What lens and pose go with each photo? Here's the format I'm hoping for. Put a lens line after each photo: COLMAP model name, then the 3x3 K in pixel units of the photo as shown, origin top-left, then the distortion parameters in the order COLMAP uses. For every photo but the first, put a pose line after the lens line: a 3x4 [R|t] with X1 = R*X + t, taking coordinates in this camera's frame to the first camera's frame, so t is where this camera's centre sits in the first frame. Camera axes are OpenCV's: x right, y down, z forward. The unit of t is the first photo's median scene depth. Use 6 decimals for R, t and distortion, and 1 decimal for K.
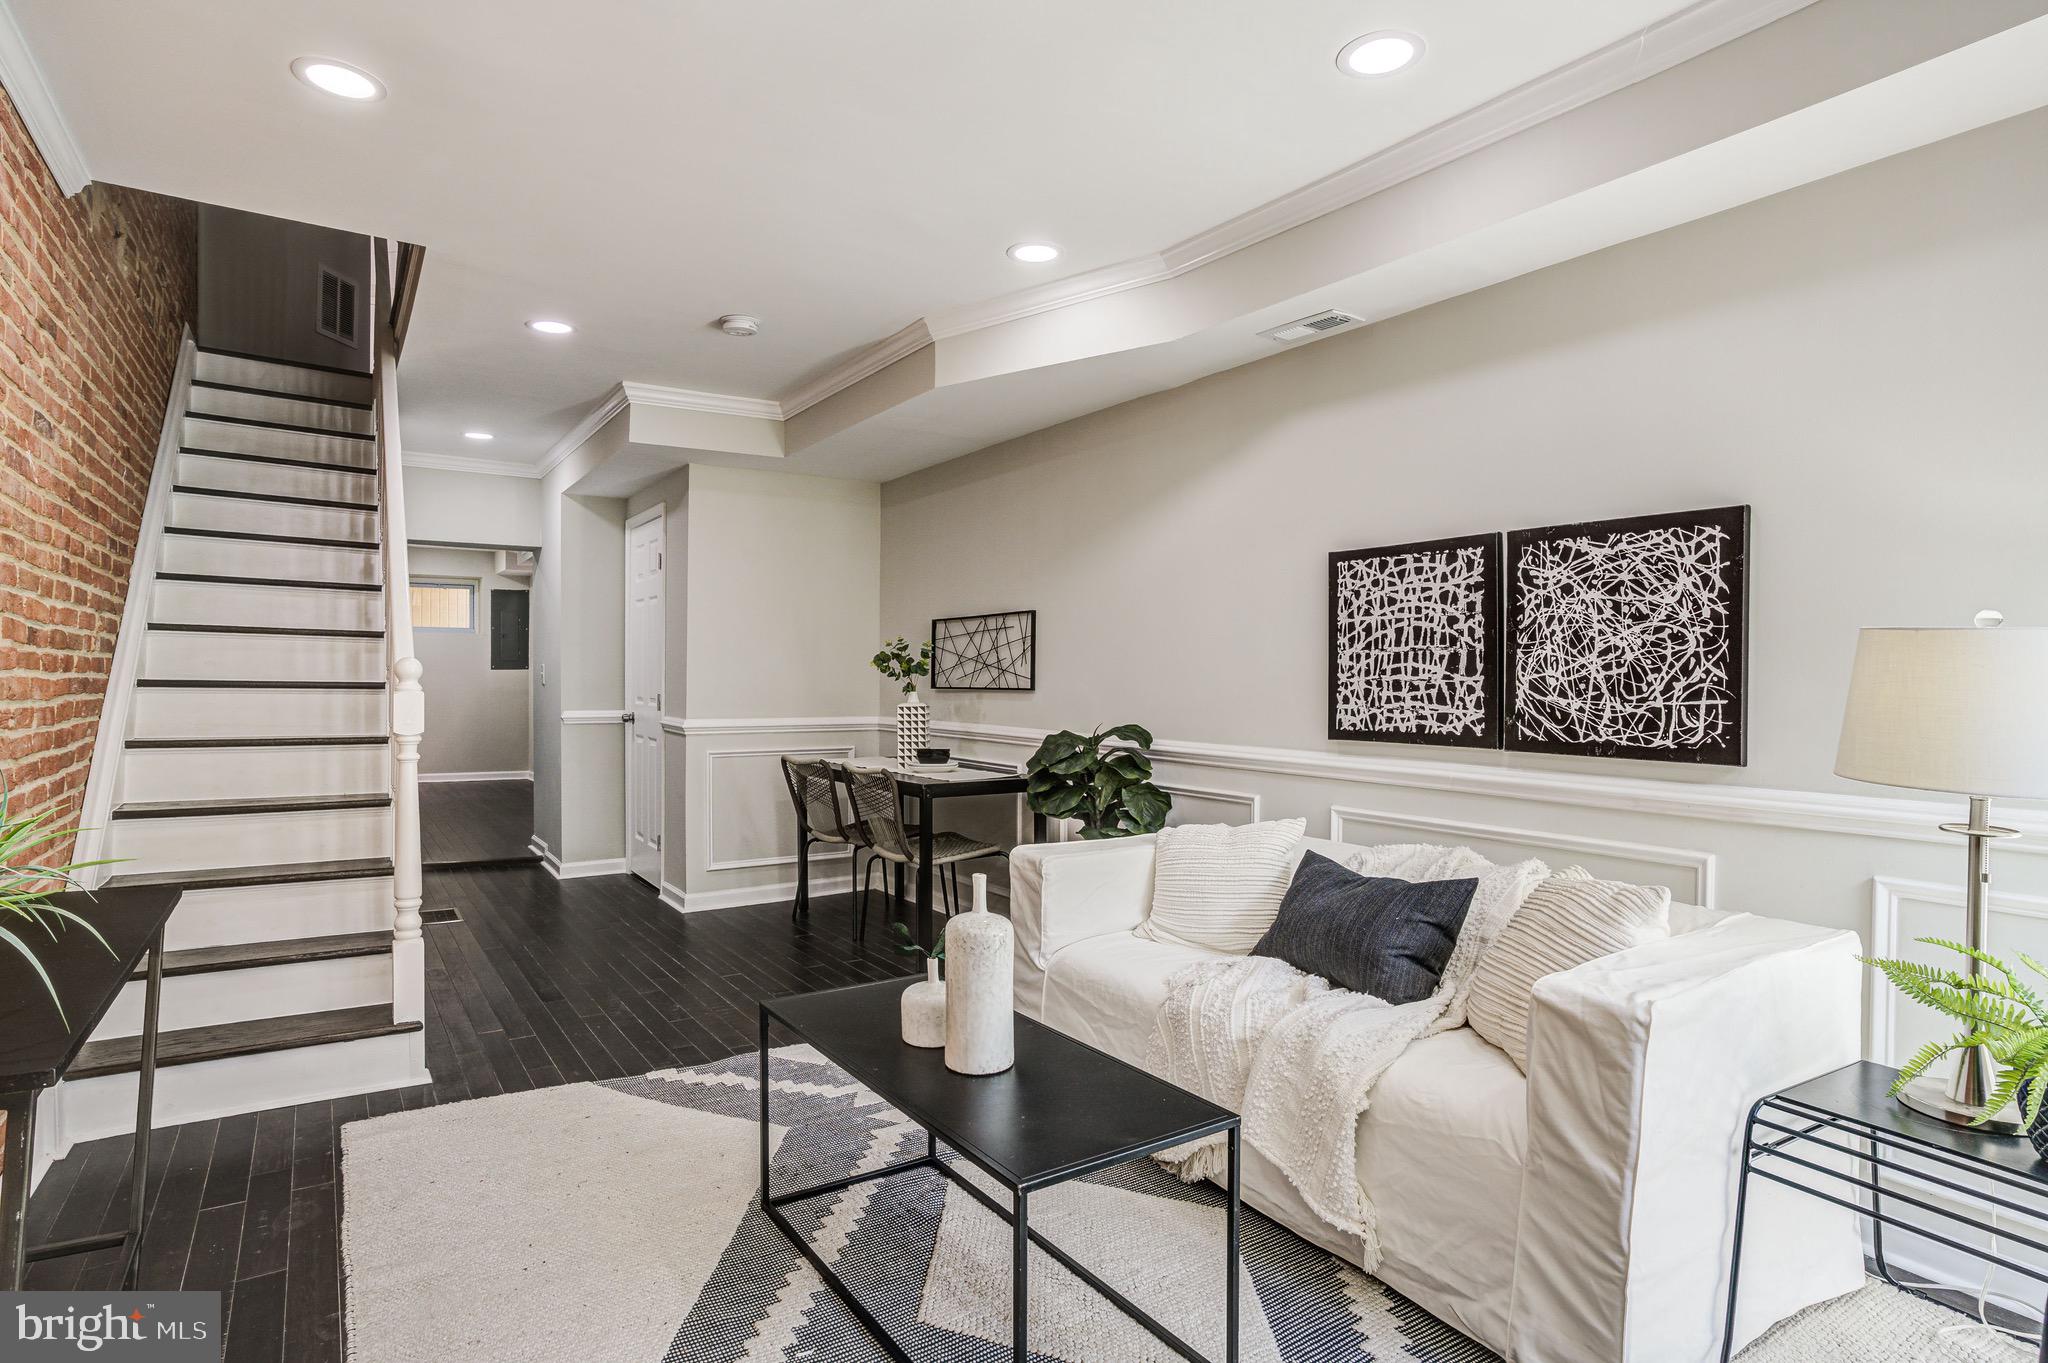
lens RADIAL K [[1091.6, 0, 1015.3], [0, 1091.6, 681.9], [0, 0, 1]] dist [-0.059540, 0.038108]
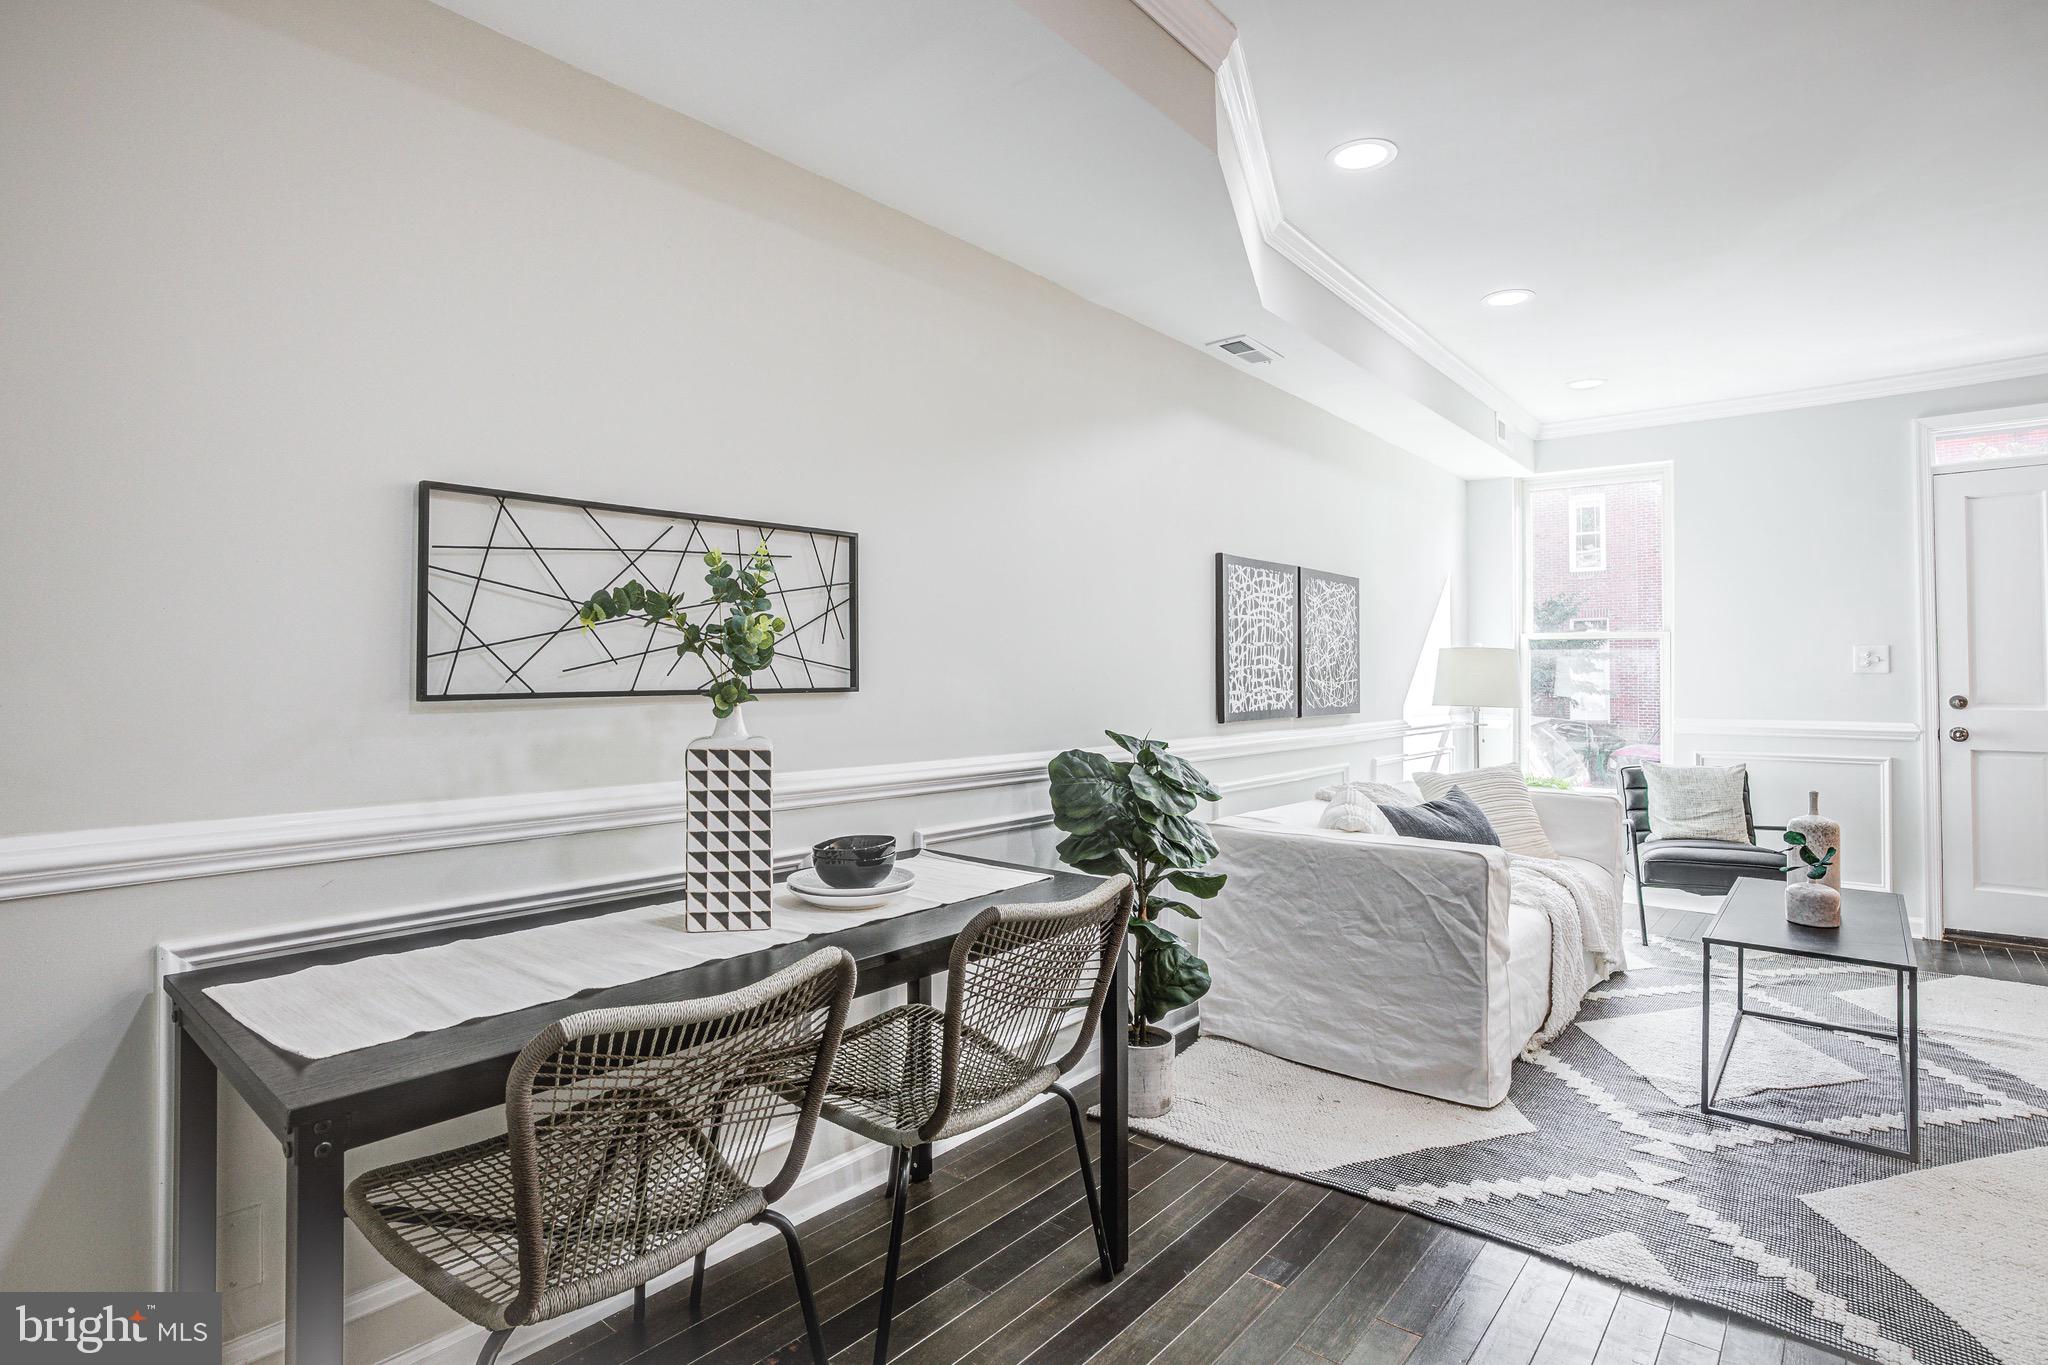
lens RADIAL K [[1052.3, 0, 1015.1], [0, 1052.3, 649.0], [0, 0, 1]] dist [-0.070363, 0.036466]
pose [[-0.288224, 0.013782, 0.957464, -0.701926], [0.000004, 0.999896, -0.014392, -0.007143], [-0.957563, -0.004144, -0.288194, 1.585897]]
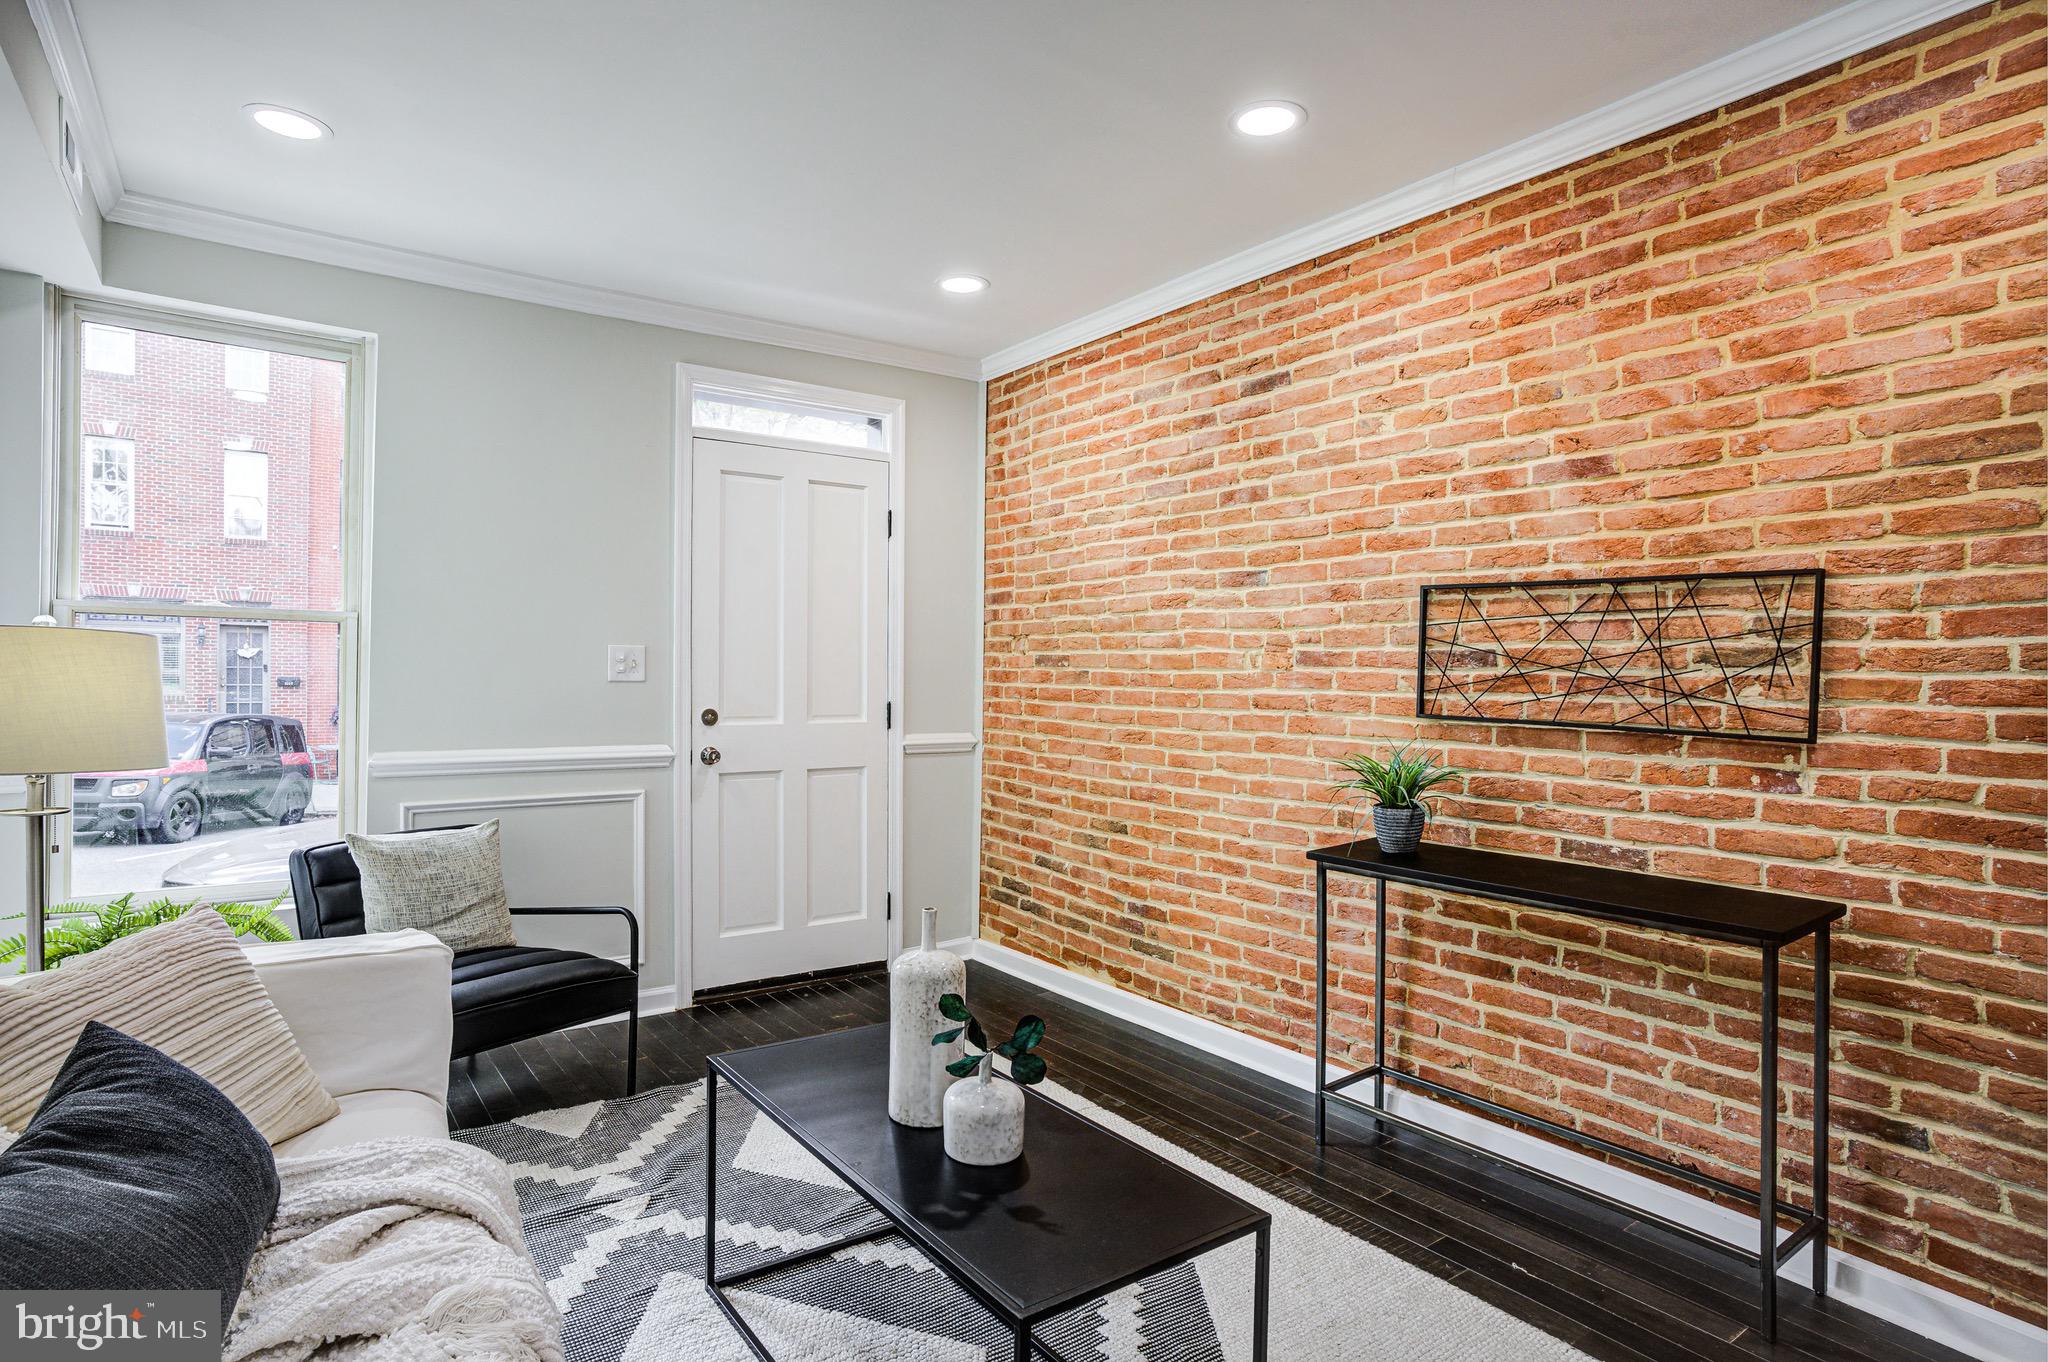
lens RADIAL K [[1091.6, 0, 1015.3], [0, 1091.6, 681.4], [0, 0, 1]] dist [-0.059540, 0.038108]
pose [[-0.999038, -0.018738, -0.039642, -0.041241], [-0.019318, 0.999711, 0.014314, -0.018561], [0.039363, 0.015066, -0.999111, 1.192732]]
